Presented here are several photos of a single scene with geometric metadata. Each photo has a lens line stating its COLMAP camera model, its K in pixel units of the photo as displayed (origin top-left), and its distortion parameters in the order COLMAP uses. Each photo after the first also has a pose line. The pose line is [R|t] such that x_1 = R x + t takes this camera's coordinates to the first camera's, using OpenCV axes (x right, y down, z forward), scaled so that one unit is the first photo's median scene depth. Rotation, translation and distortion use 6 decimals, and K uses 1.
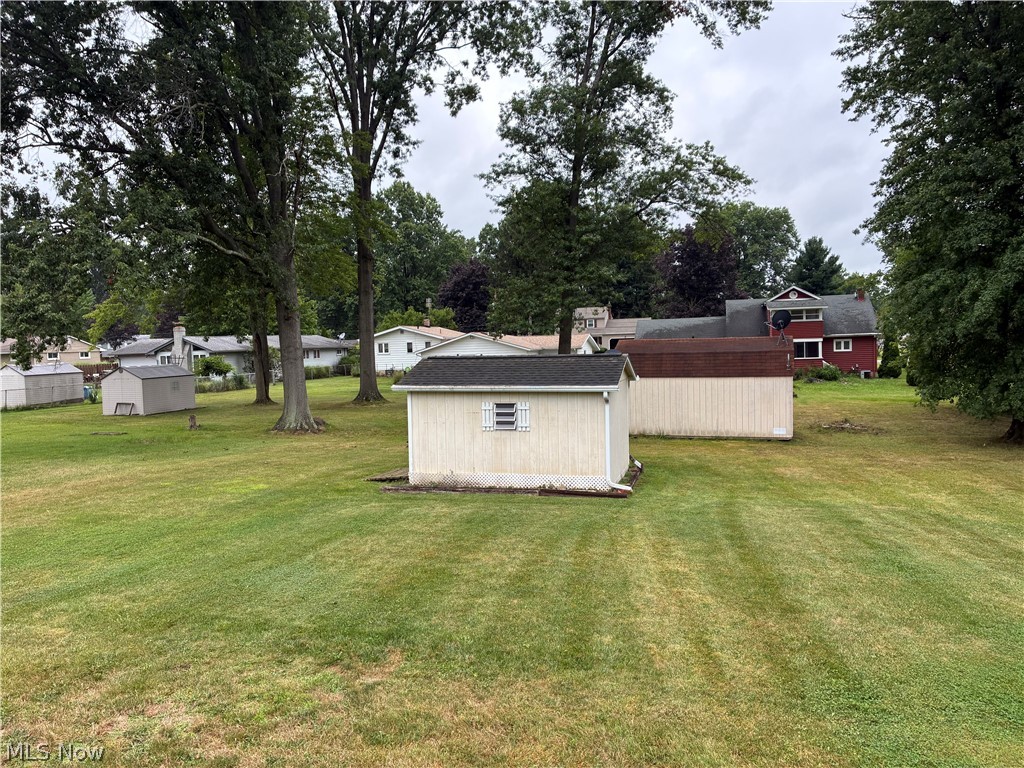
lens RADIAL K [[773.1, 0, 510.8], [0, 773.1, 386.2], [0, 0, 1]] dist [-0.007314, -0.016611]
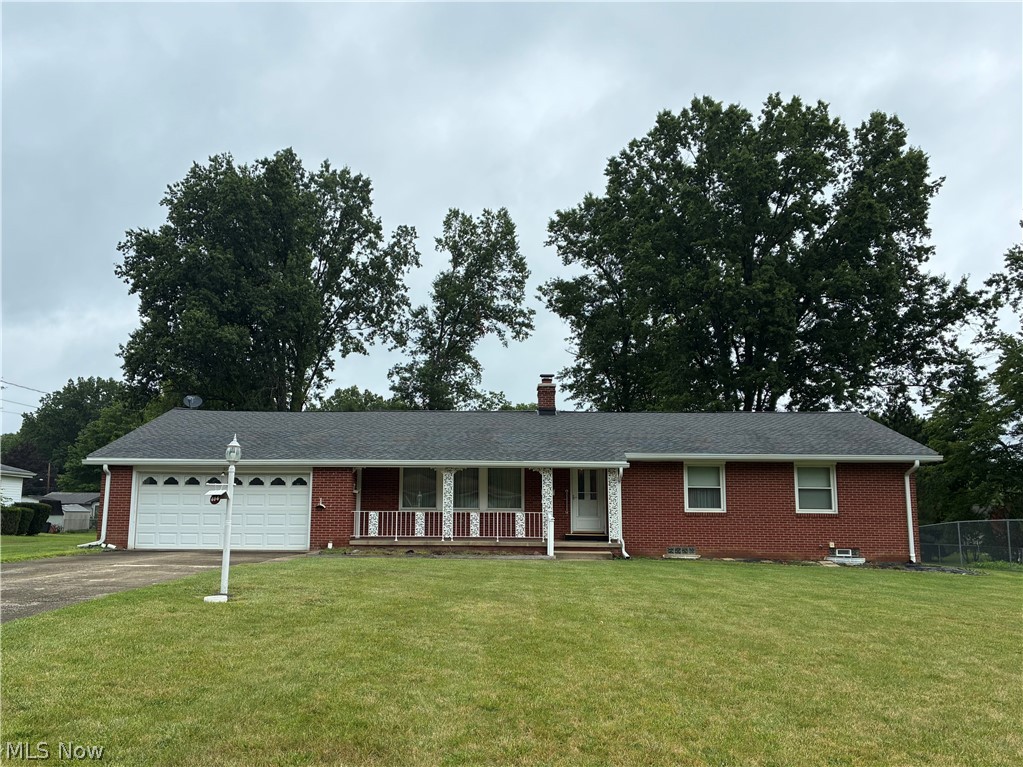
lens RADIAL K [[772.3, 0, 509.8], [0, 772.3, 384.4], [0, 0, 1]] dist [-0.007314, -0.016611]
pose [[0.967828, 0.079955, 0.238573, -0.146809], [-0.021324, 0.970821, -0.238856, 0.083478], [-0.250709, 0.226085, 0.941292, -0.668775]]
